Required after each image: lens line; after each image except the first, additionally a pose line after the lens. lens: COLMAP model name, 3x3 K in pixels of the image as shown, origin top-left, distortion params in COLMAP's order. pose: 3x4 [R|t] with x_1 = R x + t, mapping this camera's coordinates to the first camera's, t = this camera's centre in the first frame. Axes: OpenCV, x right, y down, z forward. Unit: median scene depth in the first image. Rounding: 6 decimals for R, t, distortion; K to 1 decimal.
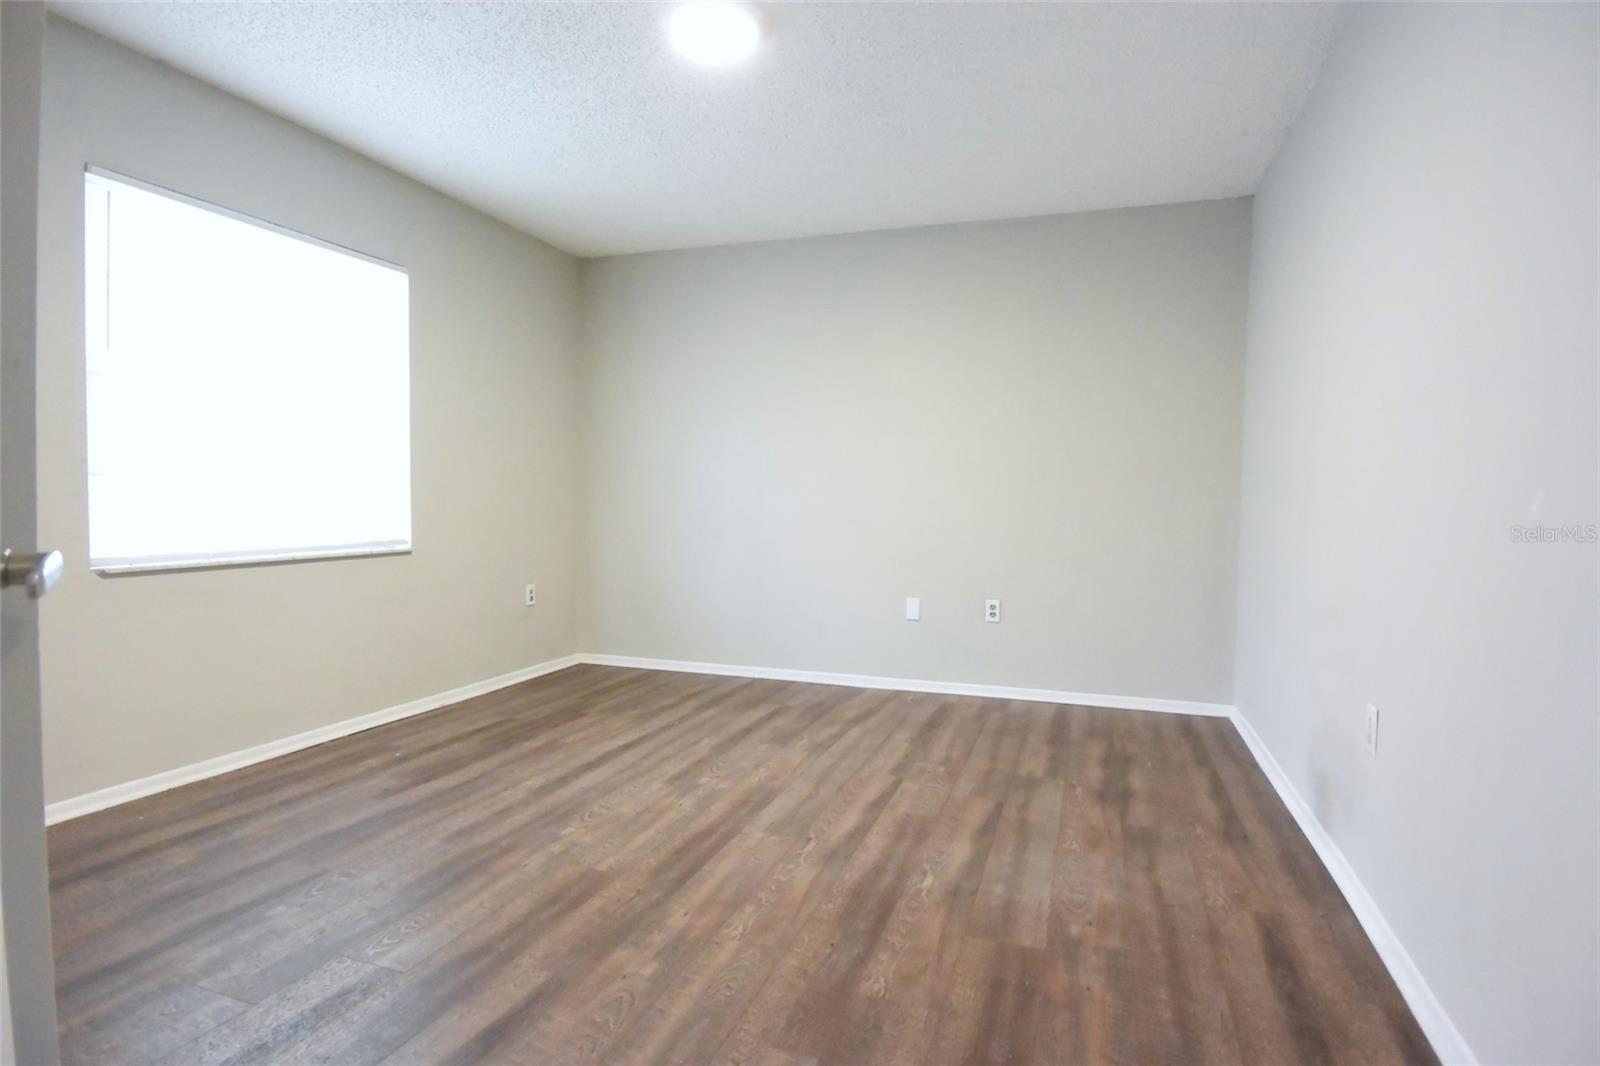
lens RADIAL K [[860.1, 0, 806.4], [0, 860.1, 536.6], [0, 0, 1]] dist [-0.002605, -0.026231]
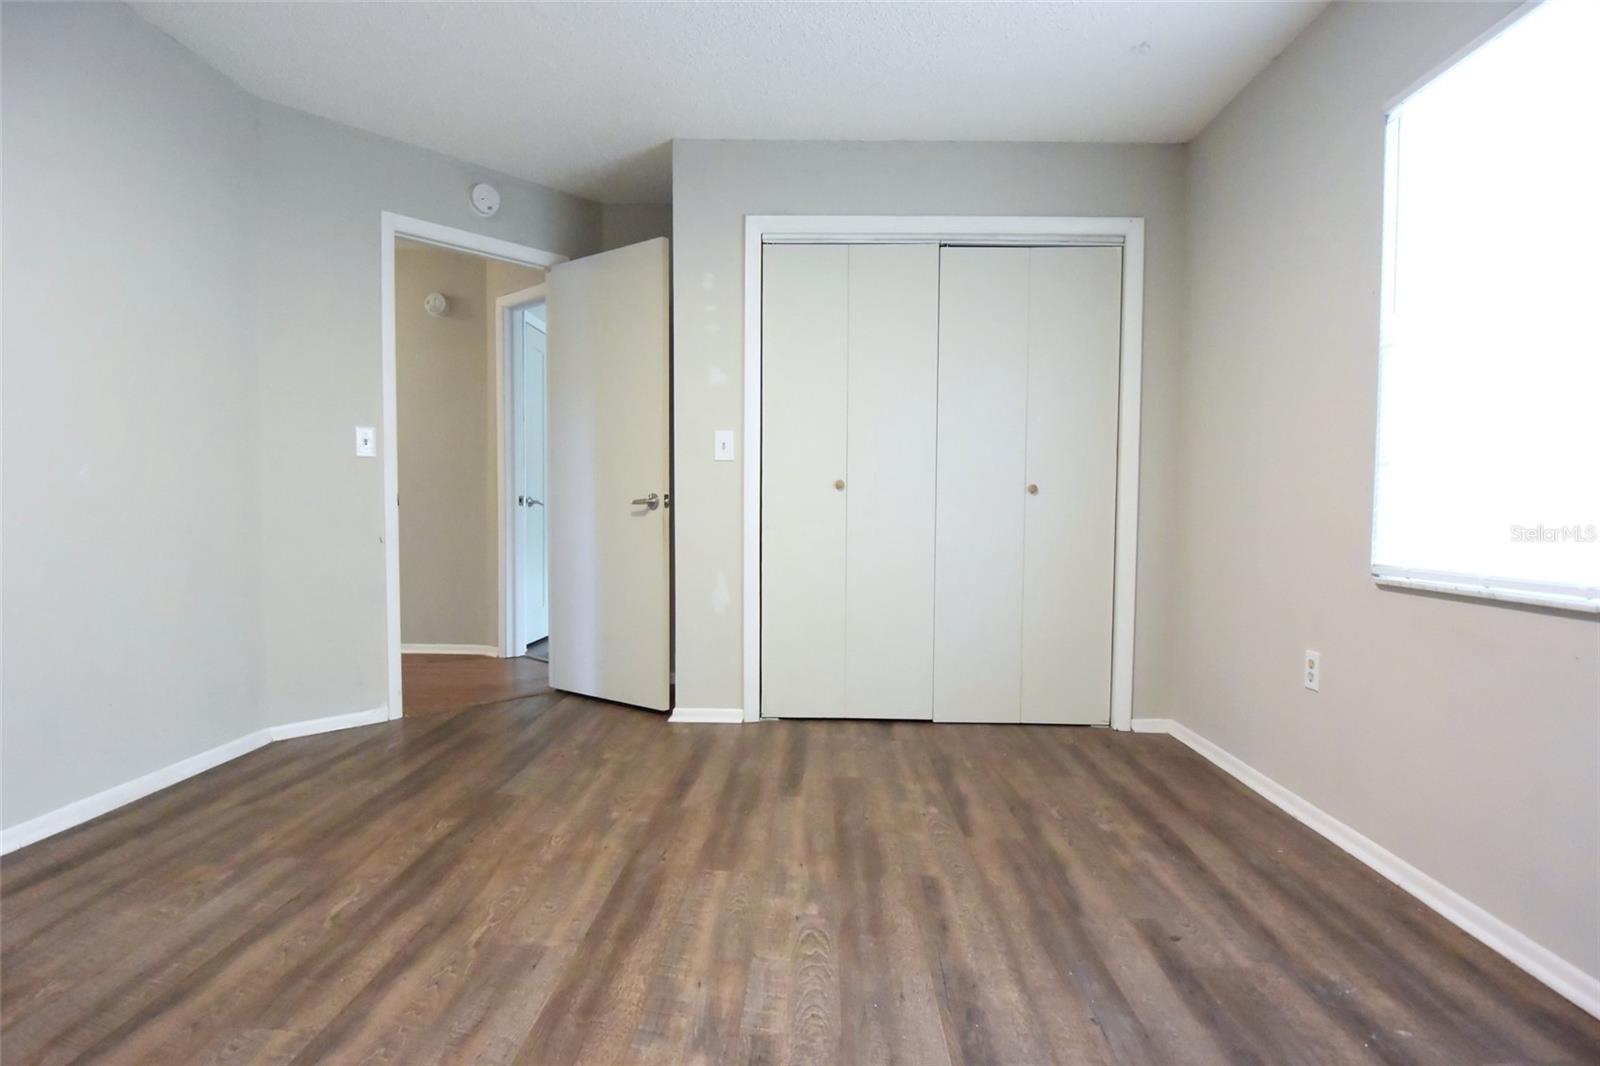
lens RADIAL K [[860.1, 0, 806.4], [0, 860.1, 536.6], [0, 0, 1]] dist [-0.002605, -0.026231]
pose [[-0.954353, -0.014499, -0.298330, -0.040326], [-0.036771, 0.996926, 0.069177, -0.042252], [0.296410, 0.076990, -0.951952, 1.737862]]
